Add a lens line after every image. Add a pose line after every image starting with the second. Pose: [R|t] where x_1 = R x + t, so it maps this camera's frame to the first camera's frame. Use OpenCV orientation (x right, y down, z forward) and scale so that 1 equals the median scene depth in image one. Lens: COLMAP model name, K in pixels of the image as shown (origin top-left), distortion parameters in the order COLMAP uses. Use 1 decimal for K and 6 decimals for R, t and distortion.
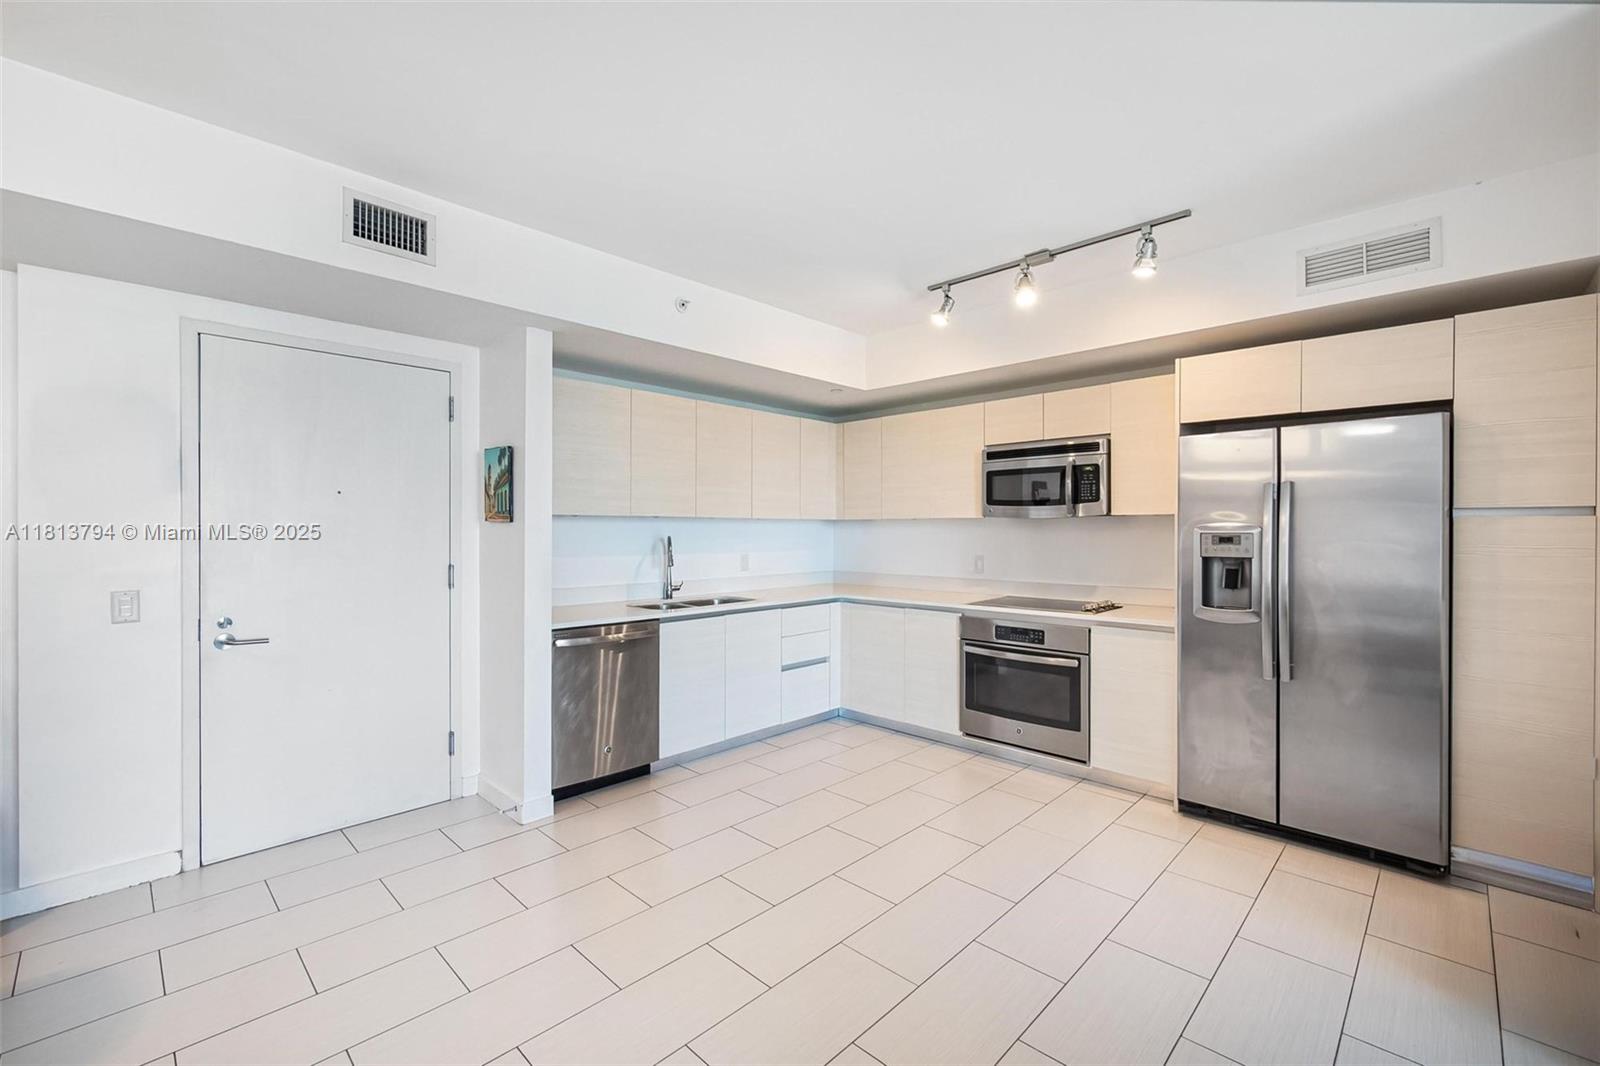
lens RADIAL K [[654.1, 0, 807.2], [0, 654.1, 532.3], [0, 0, 1]] dist [-0.010993, 0.002021]
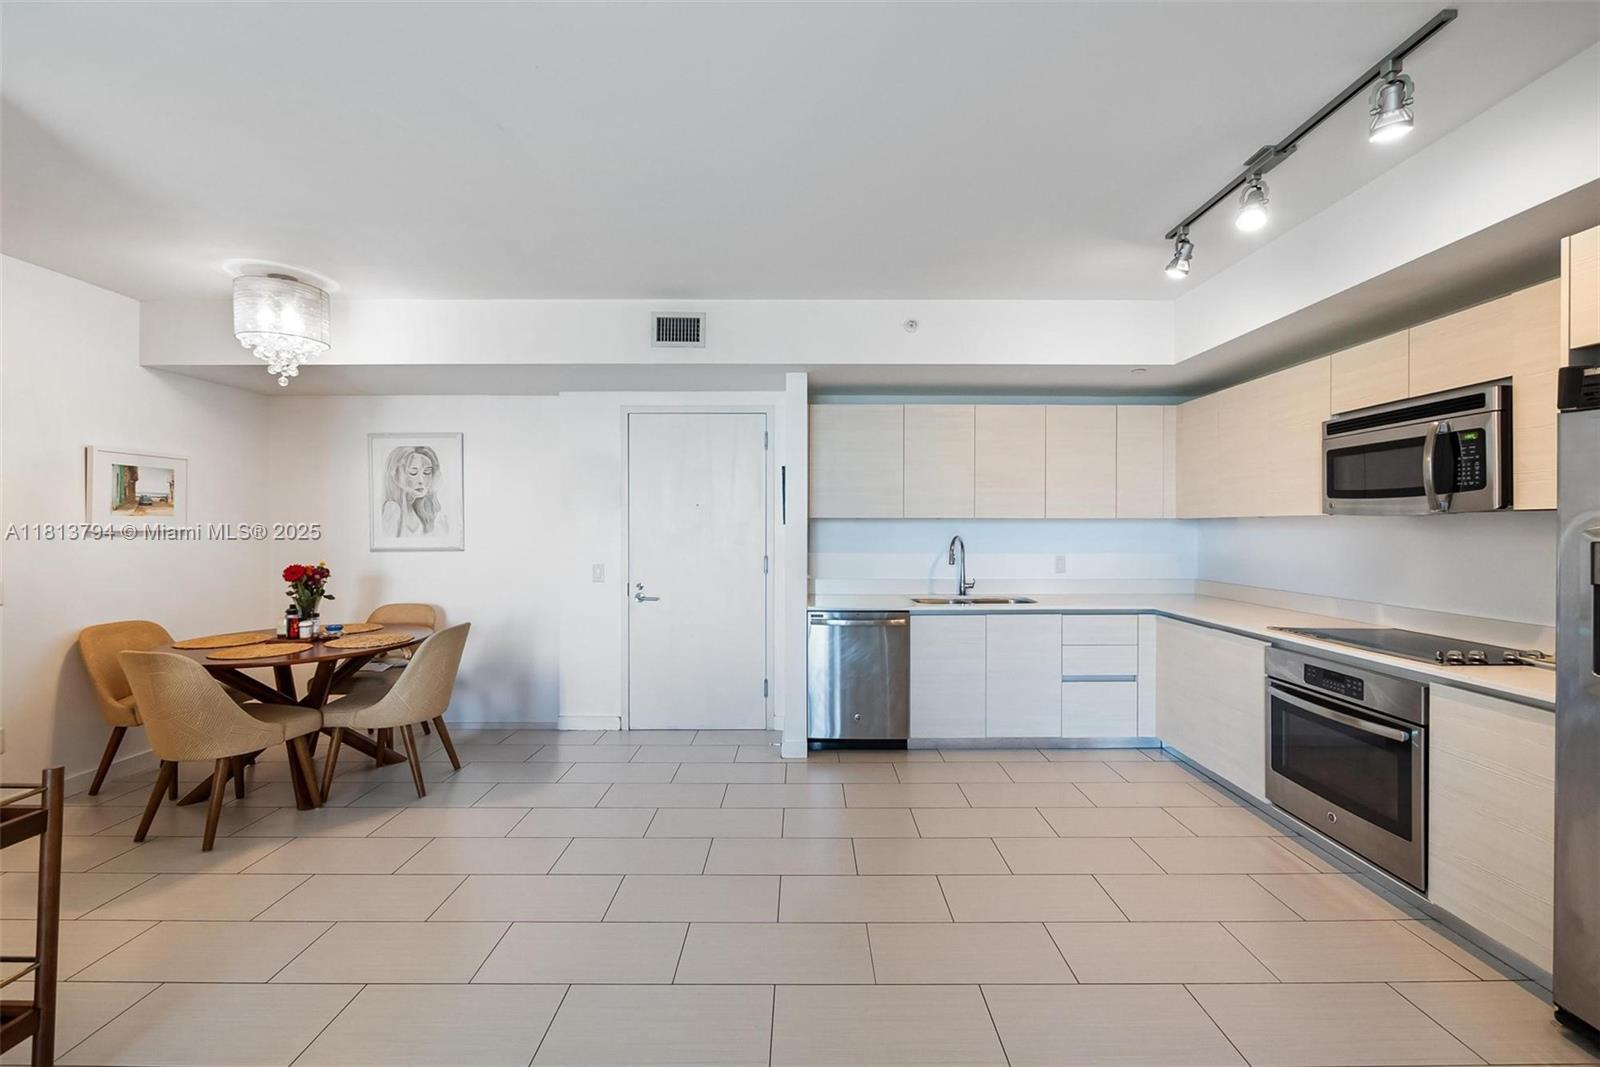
lens RADIAL K [[654.1, 0, 813.6], [0, 654.1, 534.4], [0, 0, 1]] dist [-0.010993, 0.002021]
pose [[0.702119, 0.009017, -0.712002, 0.442642], [-0.002393, 0.999944, 0.010304, -0.008144], [0.712056, -0.005531, 0.702101, 0.109686]]
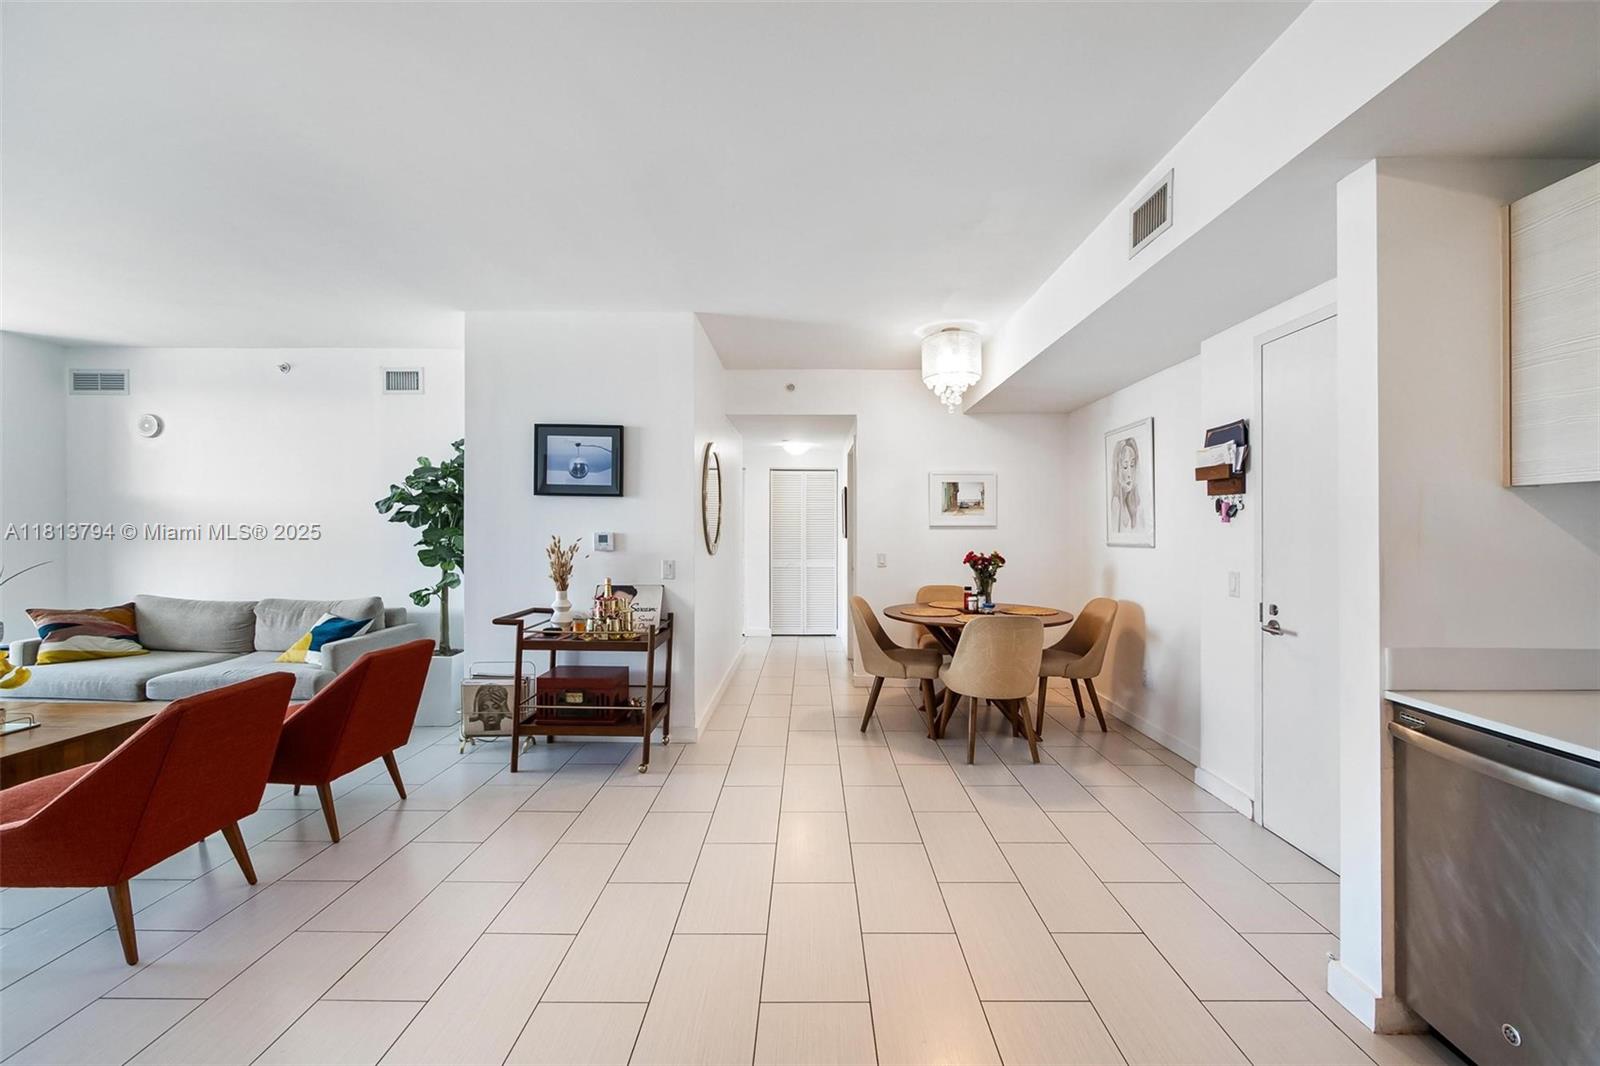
lens RADIAL K [[654.1, 0, 801.5], [0, 654.1, 533.2], [0, 0, 1]] dist [-0.010993, 0.002021]
pose [[-0.717238, -0.001134, -0.696828, 0.293157], [-0.006759, 0.999963, 0.005330, 0.010570], [0.696796, 0.008533, -0.717219, 0.898674]]
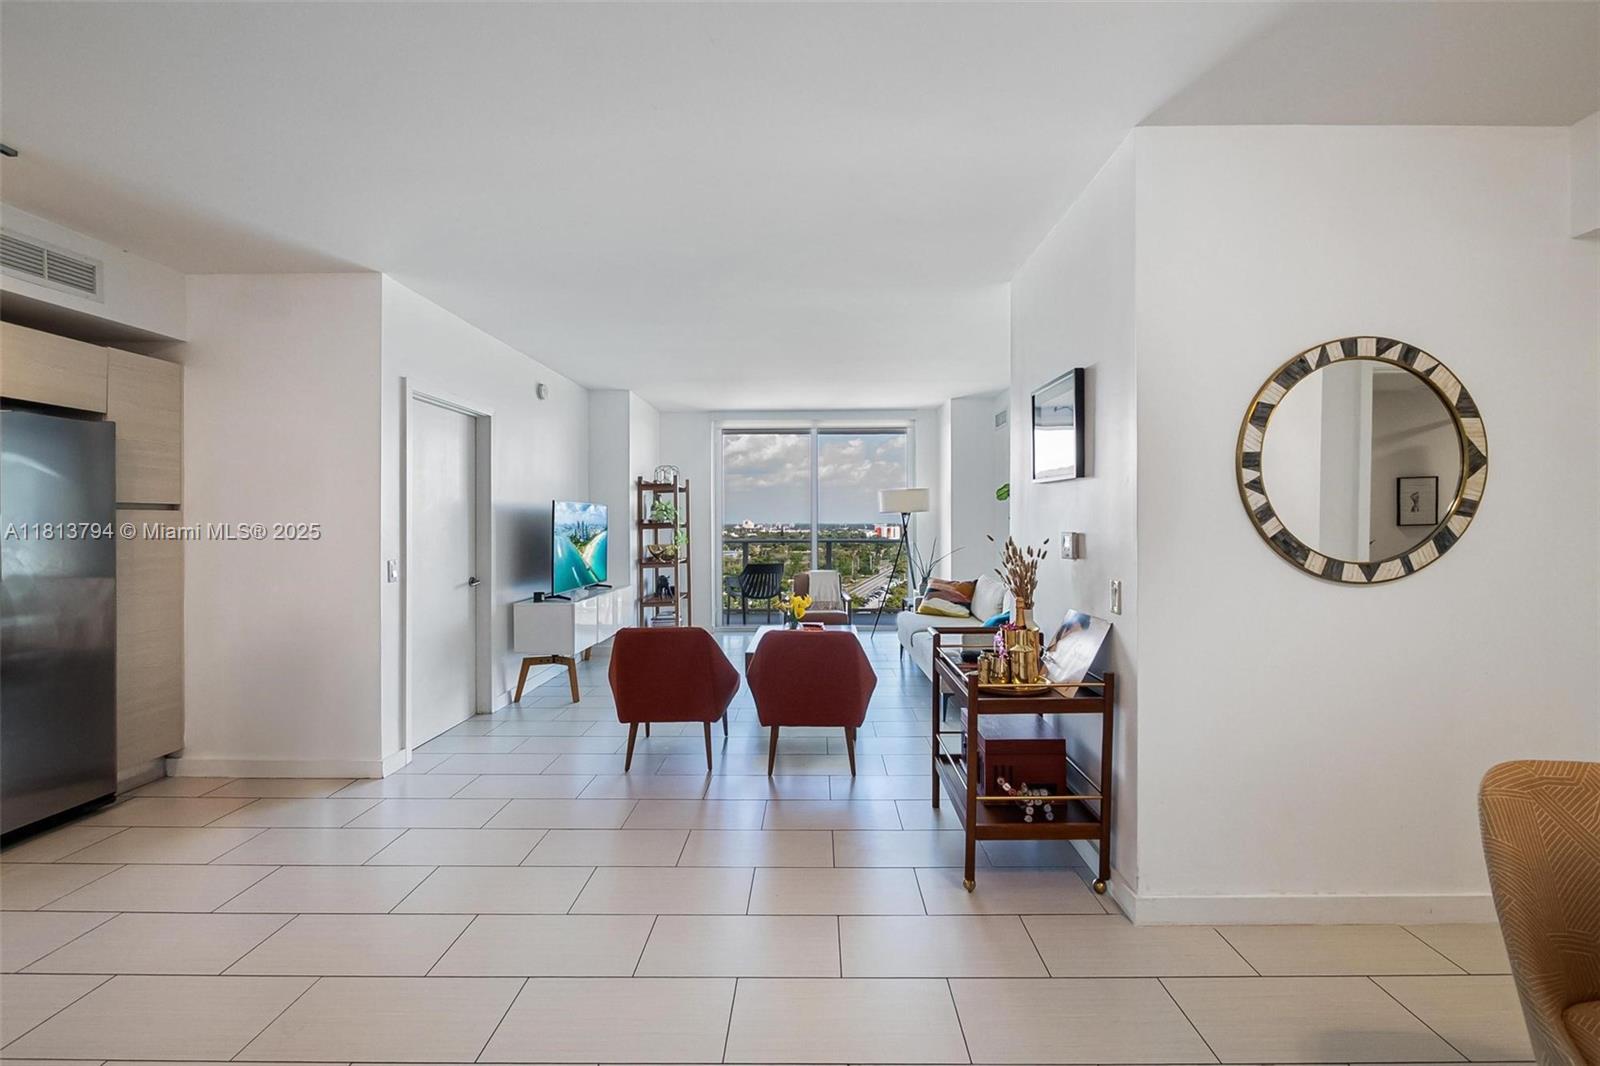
lens RADIAL K [[654.1, 0, 816.6], [0, 654.1, 522.9], [0, 0, 1]] dist [-0.010993, 0.002021]
pose [[-0.695597, 0.000170, 0.718432, -0.573916], [0.004001, 0.999985, 0.003637, 0.003021], [-0.718421, 0.005404, -0.695588, 0.604306]]
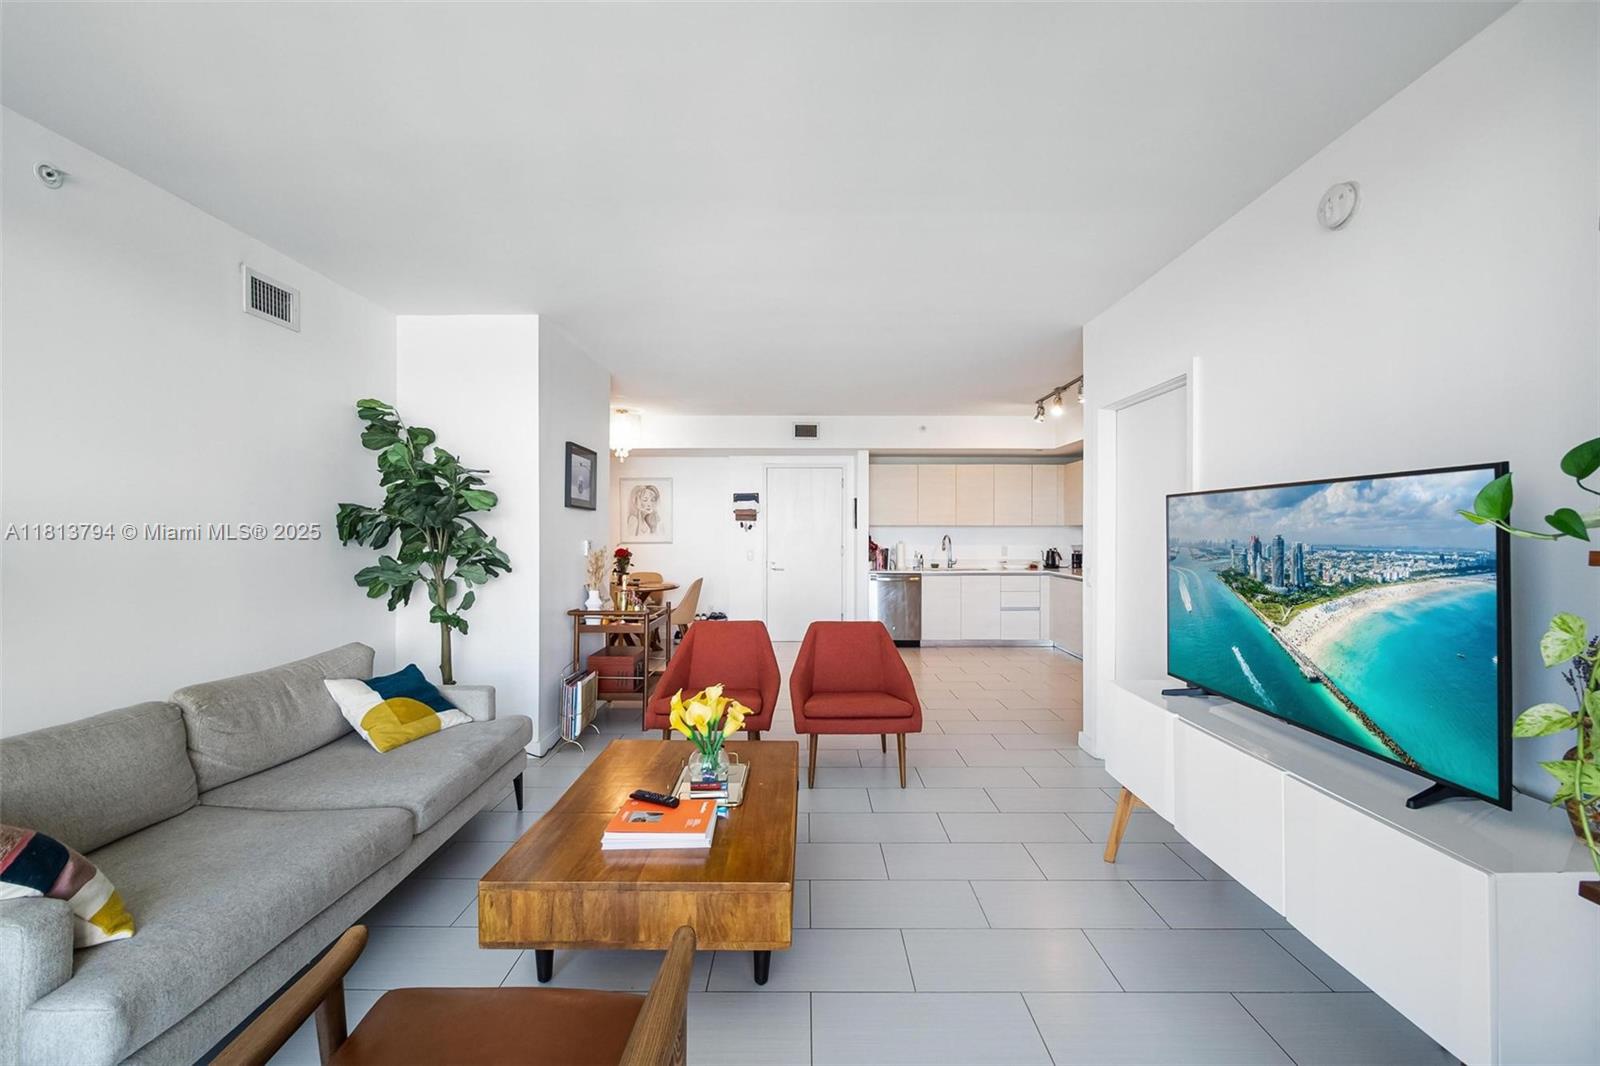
lens RADIAL K [[681.6, 0, 786.3], [0, 681.6, 534.4], [0, 0, 1]] dist [-0.014611, -0.000304]
pose [[0.687189, 0.003912, -0.726468, 1.015937], [-0.004264, 0.999990, 0.001352, 0.001724], [0.726466, 0.002169, 0.687199, -0.748656]]
